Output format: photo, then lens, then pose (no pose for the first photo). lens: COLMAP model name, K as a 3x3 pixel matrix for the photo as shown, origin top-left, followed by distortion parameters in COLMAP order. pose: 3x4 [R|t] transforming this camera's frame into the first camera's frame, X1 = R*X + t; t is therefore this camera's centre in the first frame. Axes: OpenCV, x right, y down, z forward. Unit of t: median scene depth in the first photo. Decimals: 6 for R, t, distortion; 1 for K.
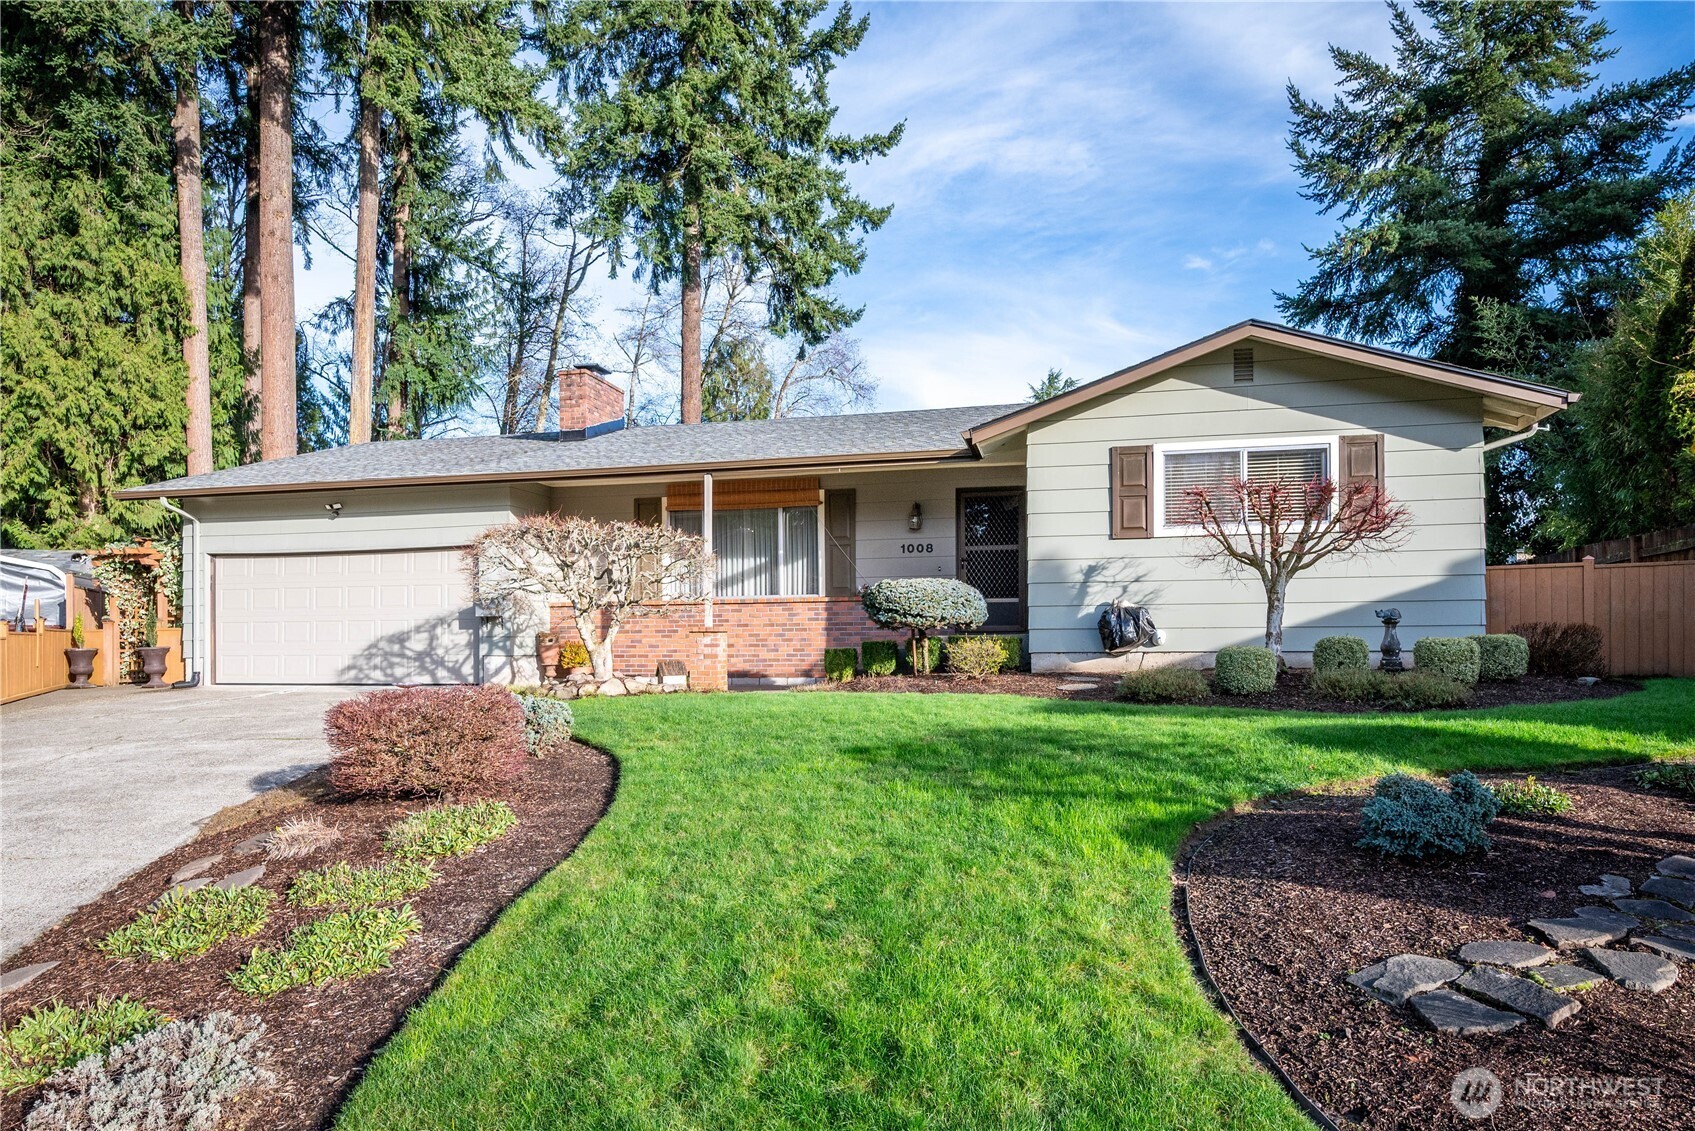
lens RADIAL K [[879.5, 0, 853.9], [0, 879.5, 562.9], [0, 0, 1]] dist [-0.004860, 0.000356]
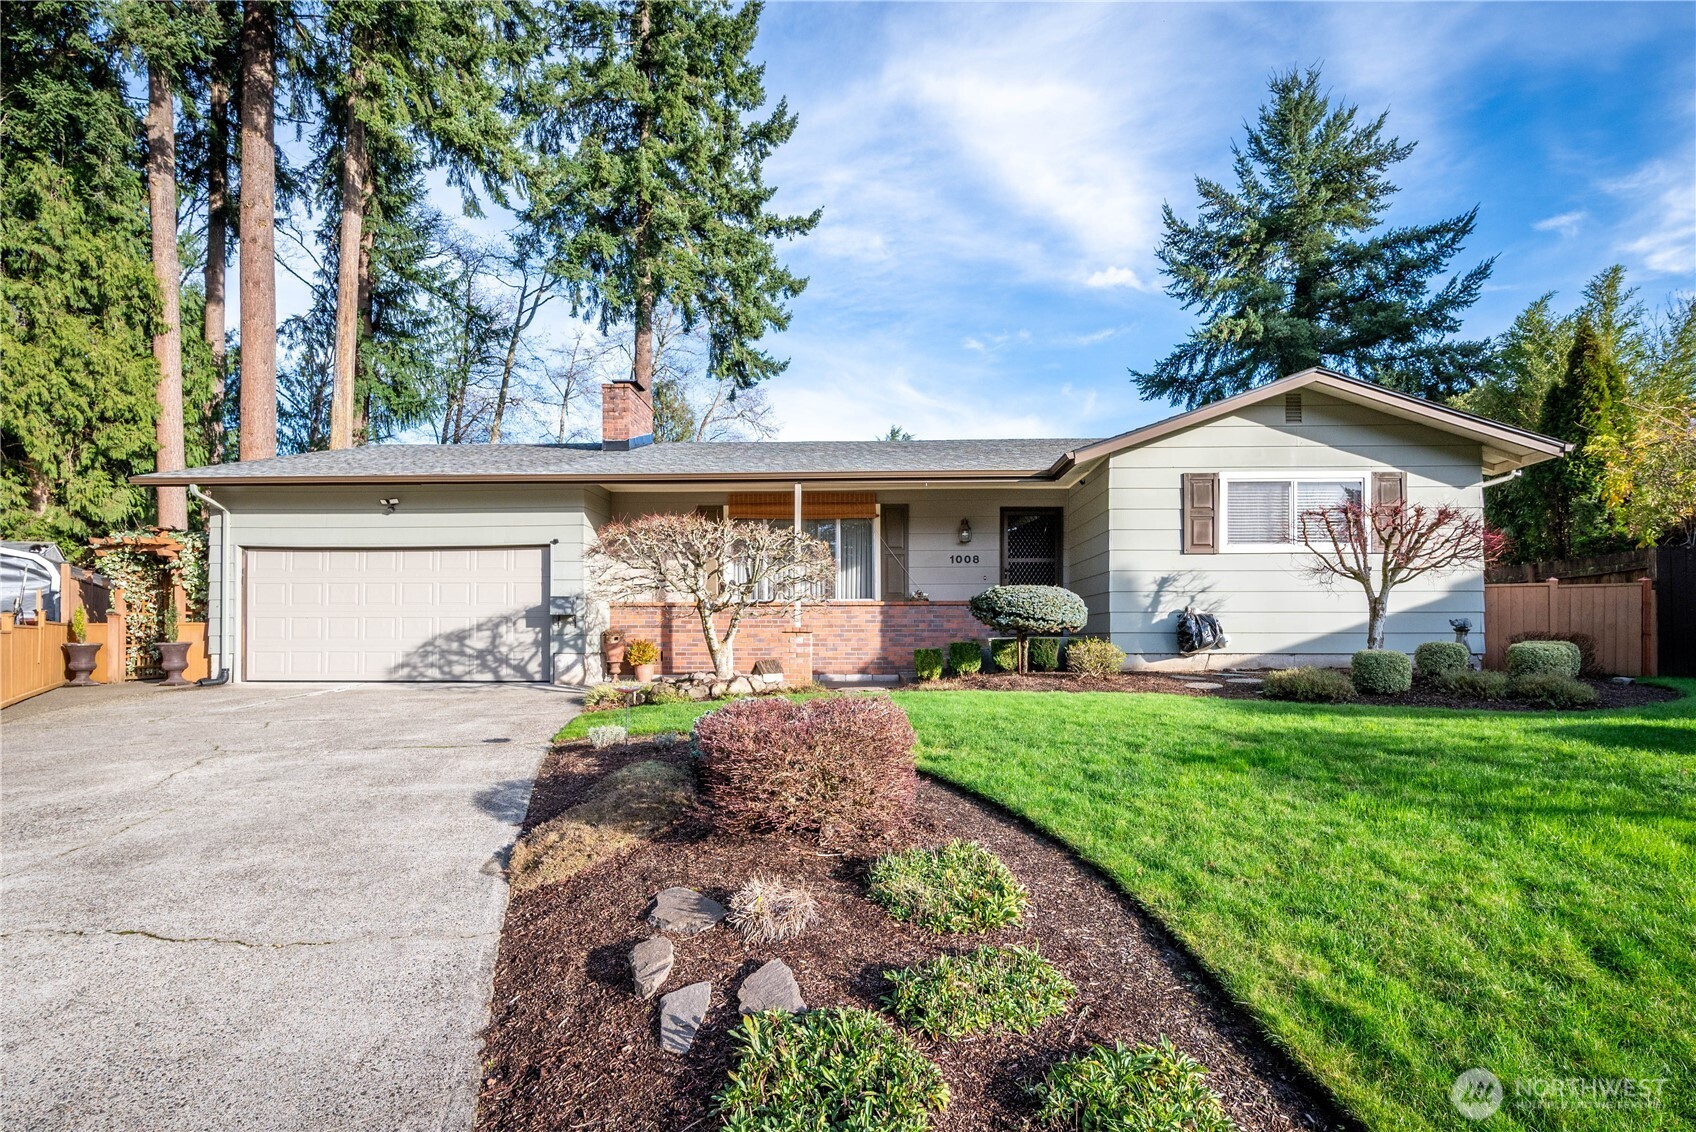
lens RADIAL K [[709.2, 0, 845.3], [0, 709.2, 579.5], [0, 0, 1]] dist [-0.005152, 0.000170]
pose [[0.985402, 0.021961, 0.168822, -0.126524], [-0.022494, 0.999746, 0.001241, 0.006208], [-0.168752, -0.005021, 0.985646, 0.074189]]
